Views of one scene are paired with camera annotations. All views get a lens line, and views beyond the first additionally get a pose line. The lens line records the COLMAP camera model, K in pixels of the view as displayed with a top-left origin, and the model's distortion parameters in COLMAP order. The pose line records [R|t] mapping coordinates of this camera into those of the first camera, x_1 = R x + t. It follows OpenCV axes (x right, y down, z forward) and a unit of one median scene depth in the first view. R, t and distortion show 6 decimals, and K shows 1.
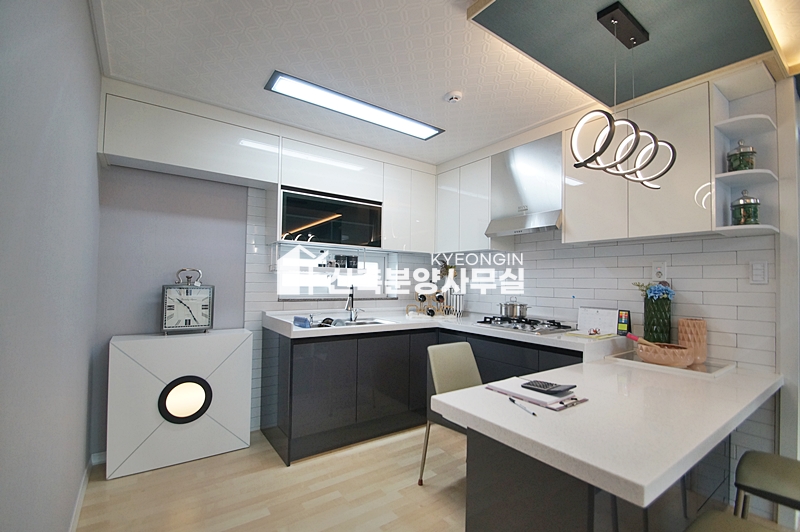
lens RADIAL K [[350.4, 0, 395.3], [0, 350.4, 270.9], [0, 0, 1]] dist [-0.006896, -0.003886]
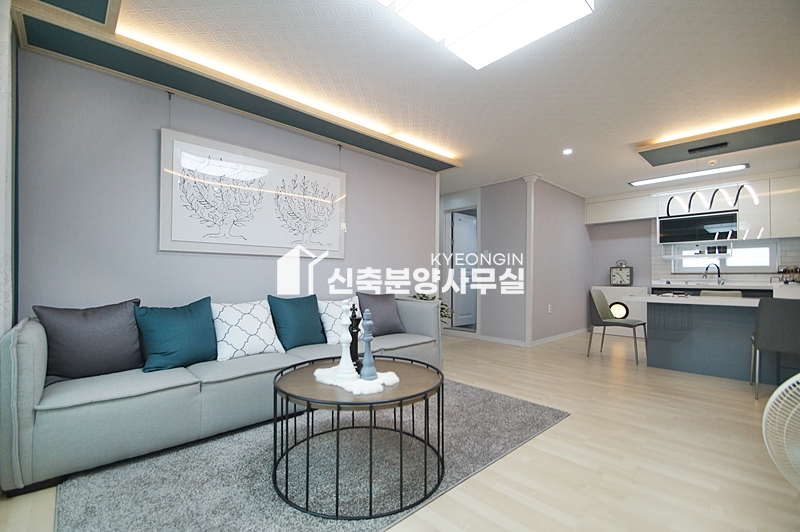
lens RADIAL K [[350.4, 0, 380.7], [0, 350.4, 274.4], [0, 0, 1]] dist [-0.006896, -0.003886]
pose [[0.097078, -0.027333, -0.994901, 1.598921], [0.032450, 0.999178, -0.024285, 0.092714], [0.994748, -0.029927, 0.097885, -0.874584]]
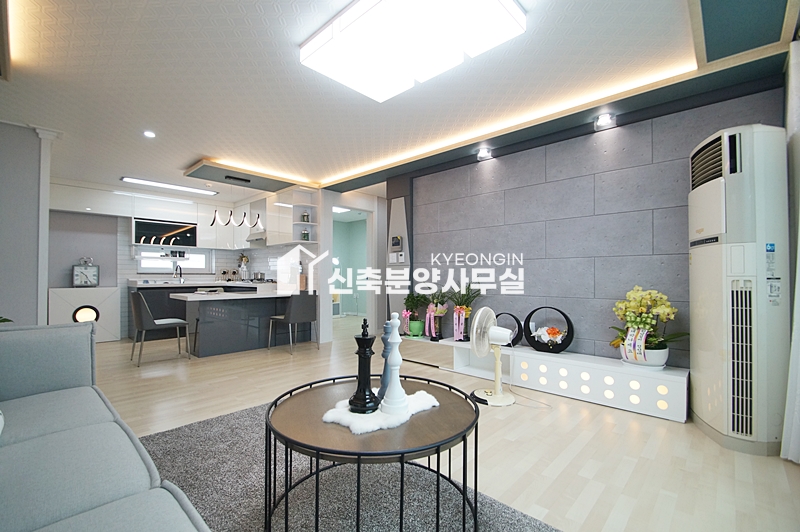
lens RADIAL K [[350.4, 0, 398.4], [0, 350.4, 273.5], [0, 0, 1]] dist [-0.006896, -0.003886]
pose [[0.982402, -0.014676, 0.186202, 0.857335], [0.009792, 0.999584, 0.027124, 0.050215], [-0.186522, -0.024823, 0.982137, -1.391820]]
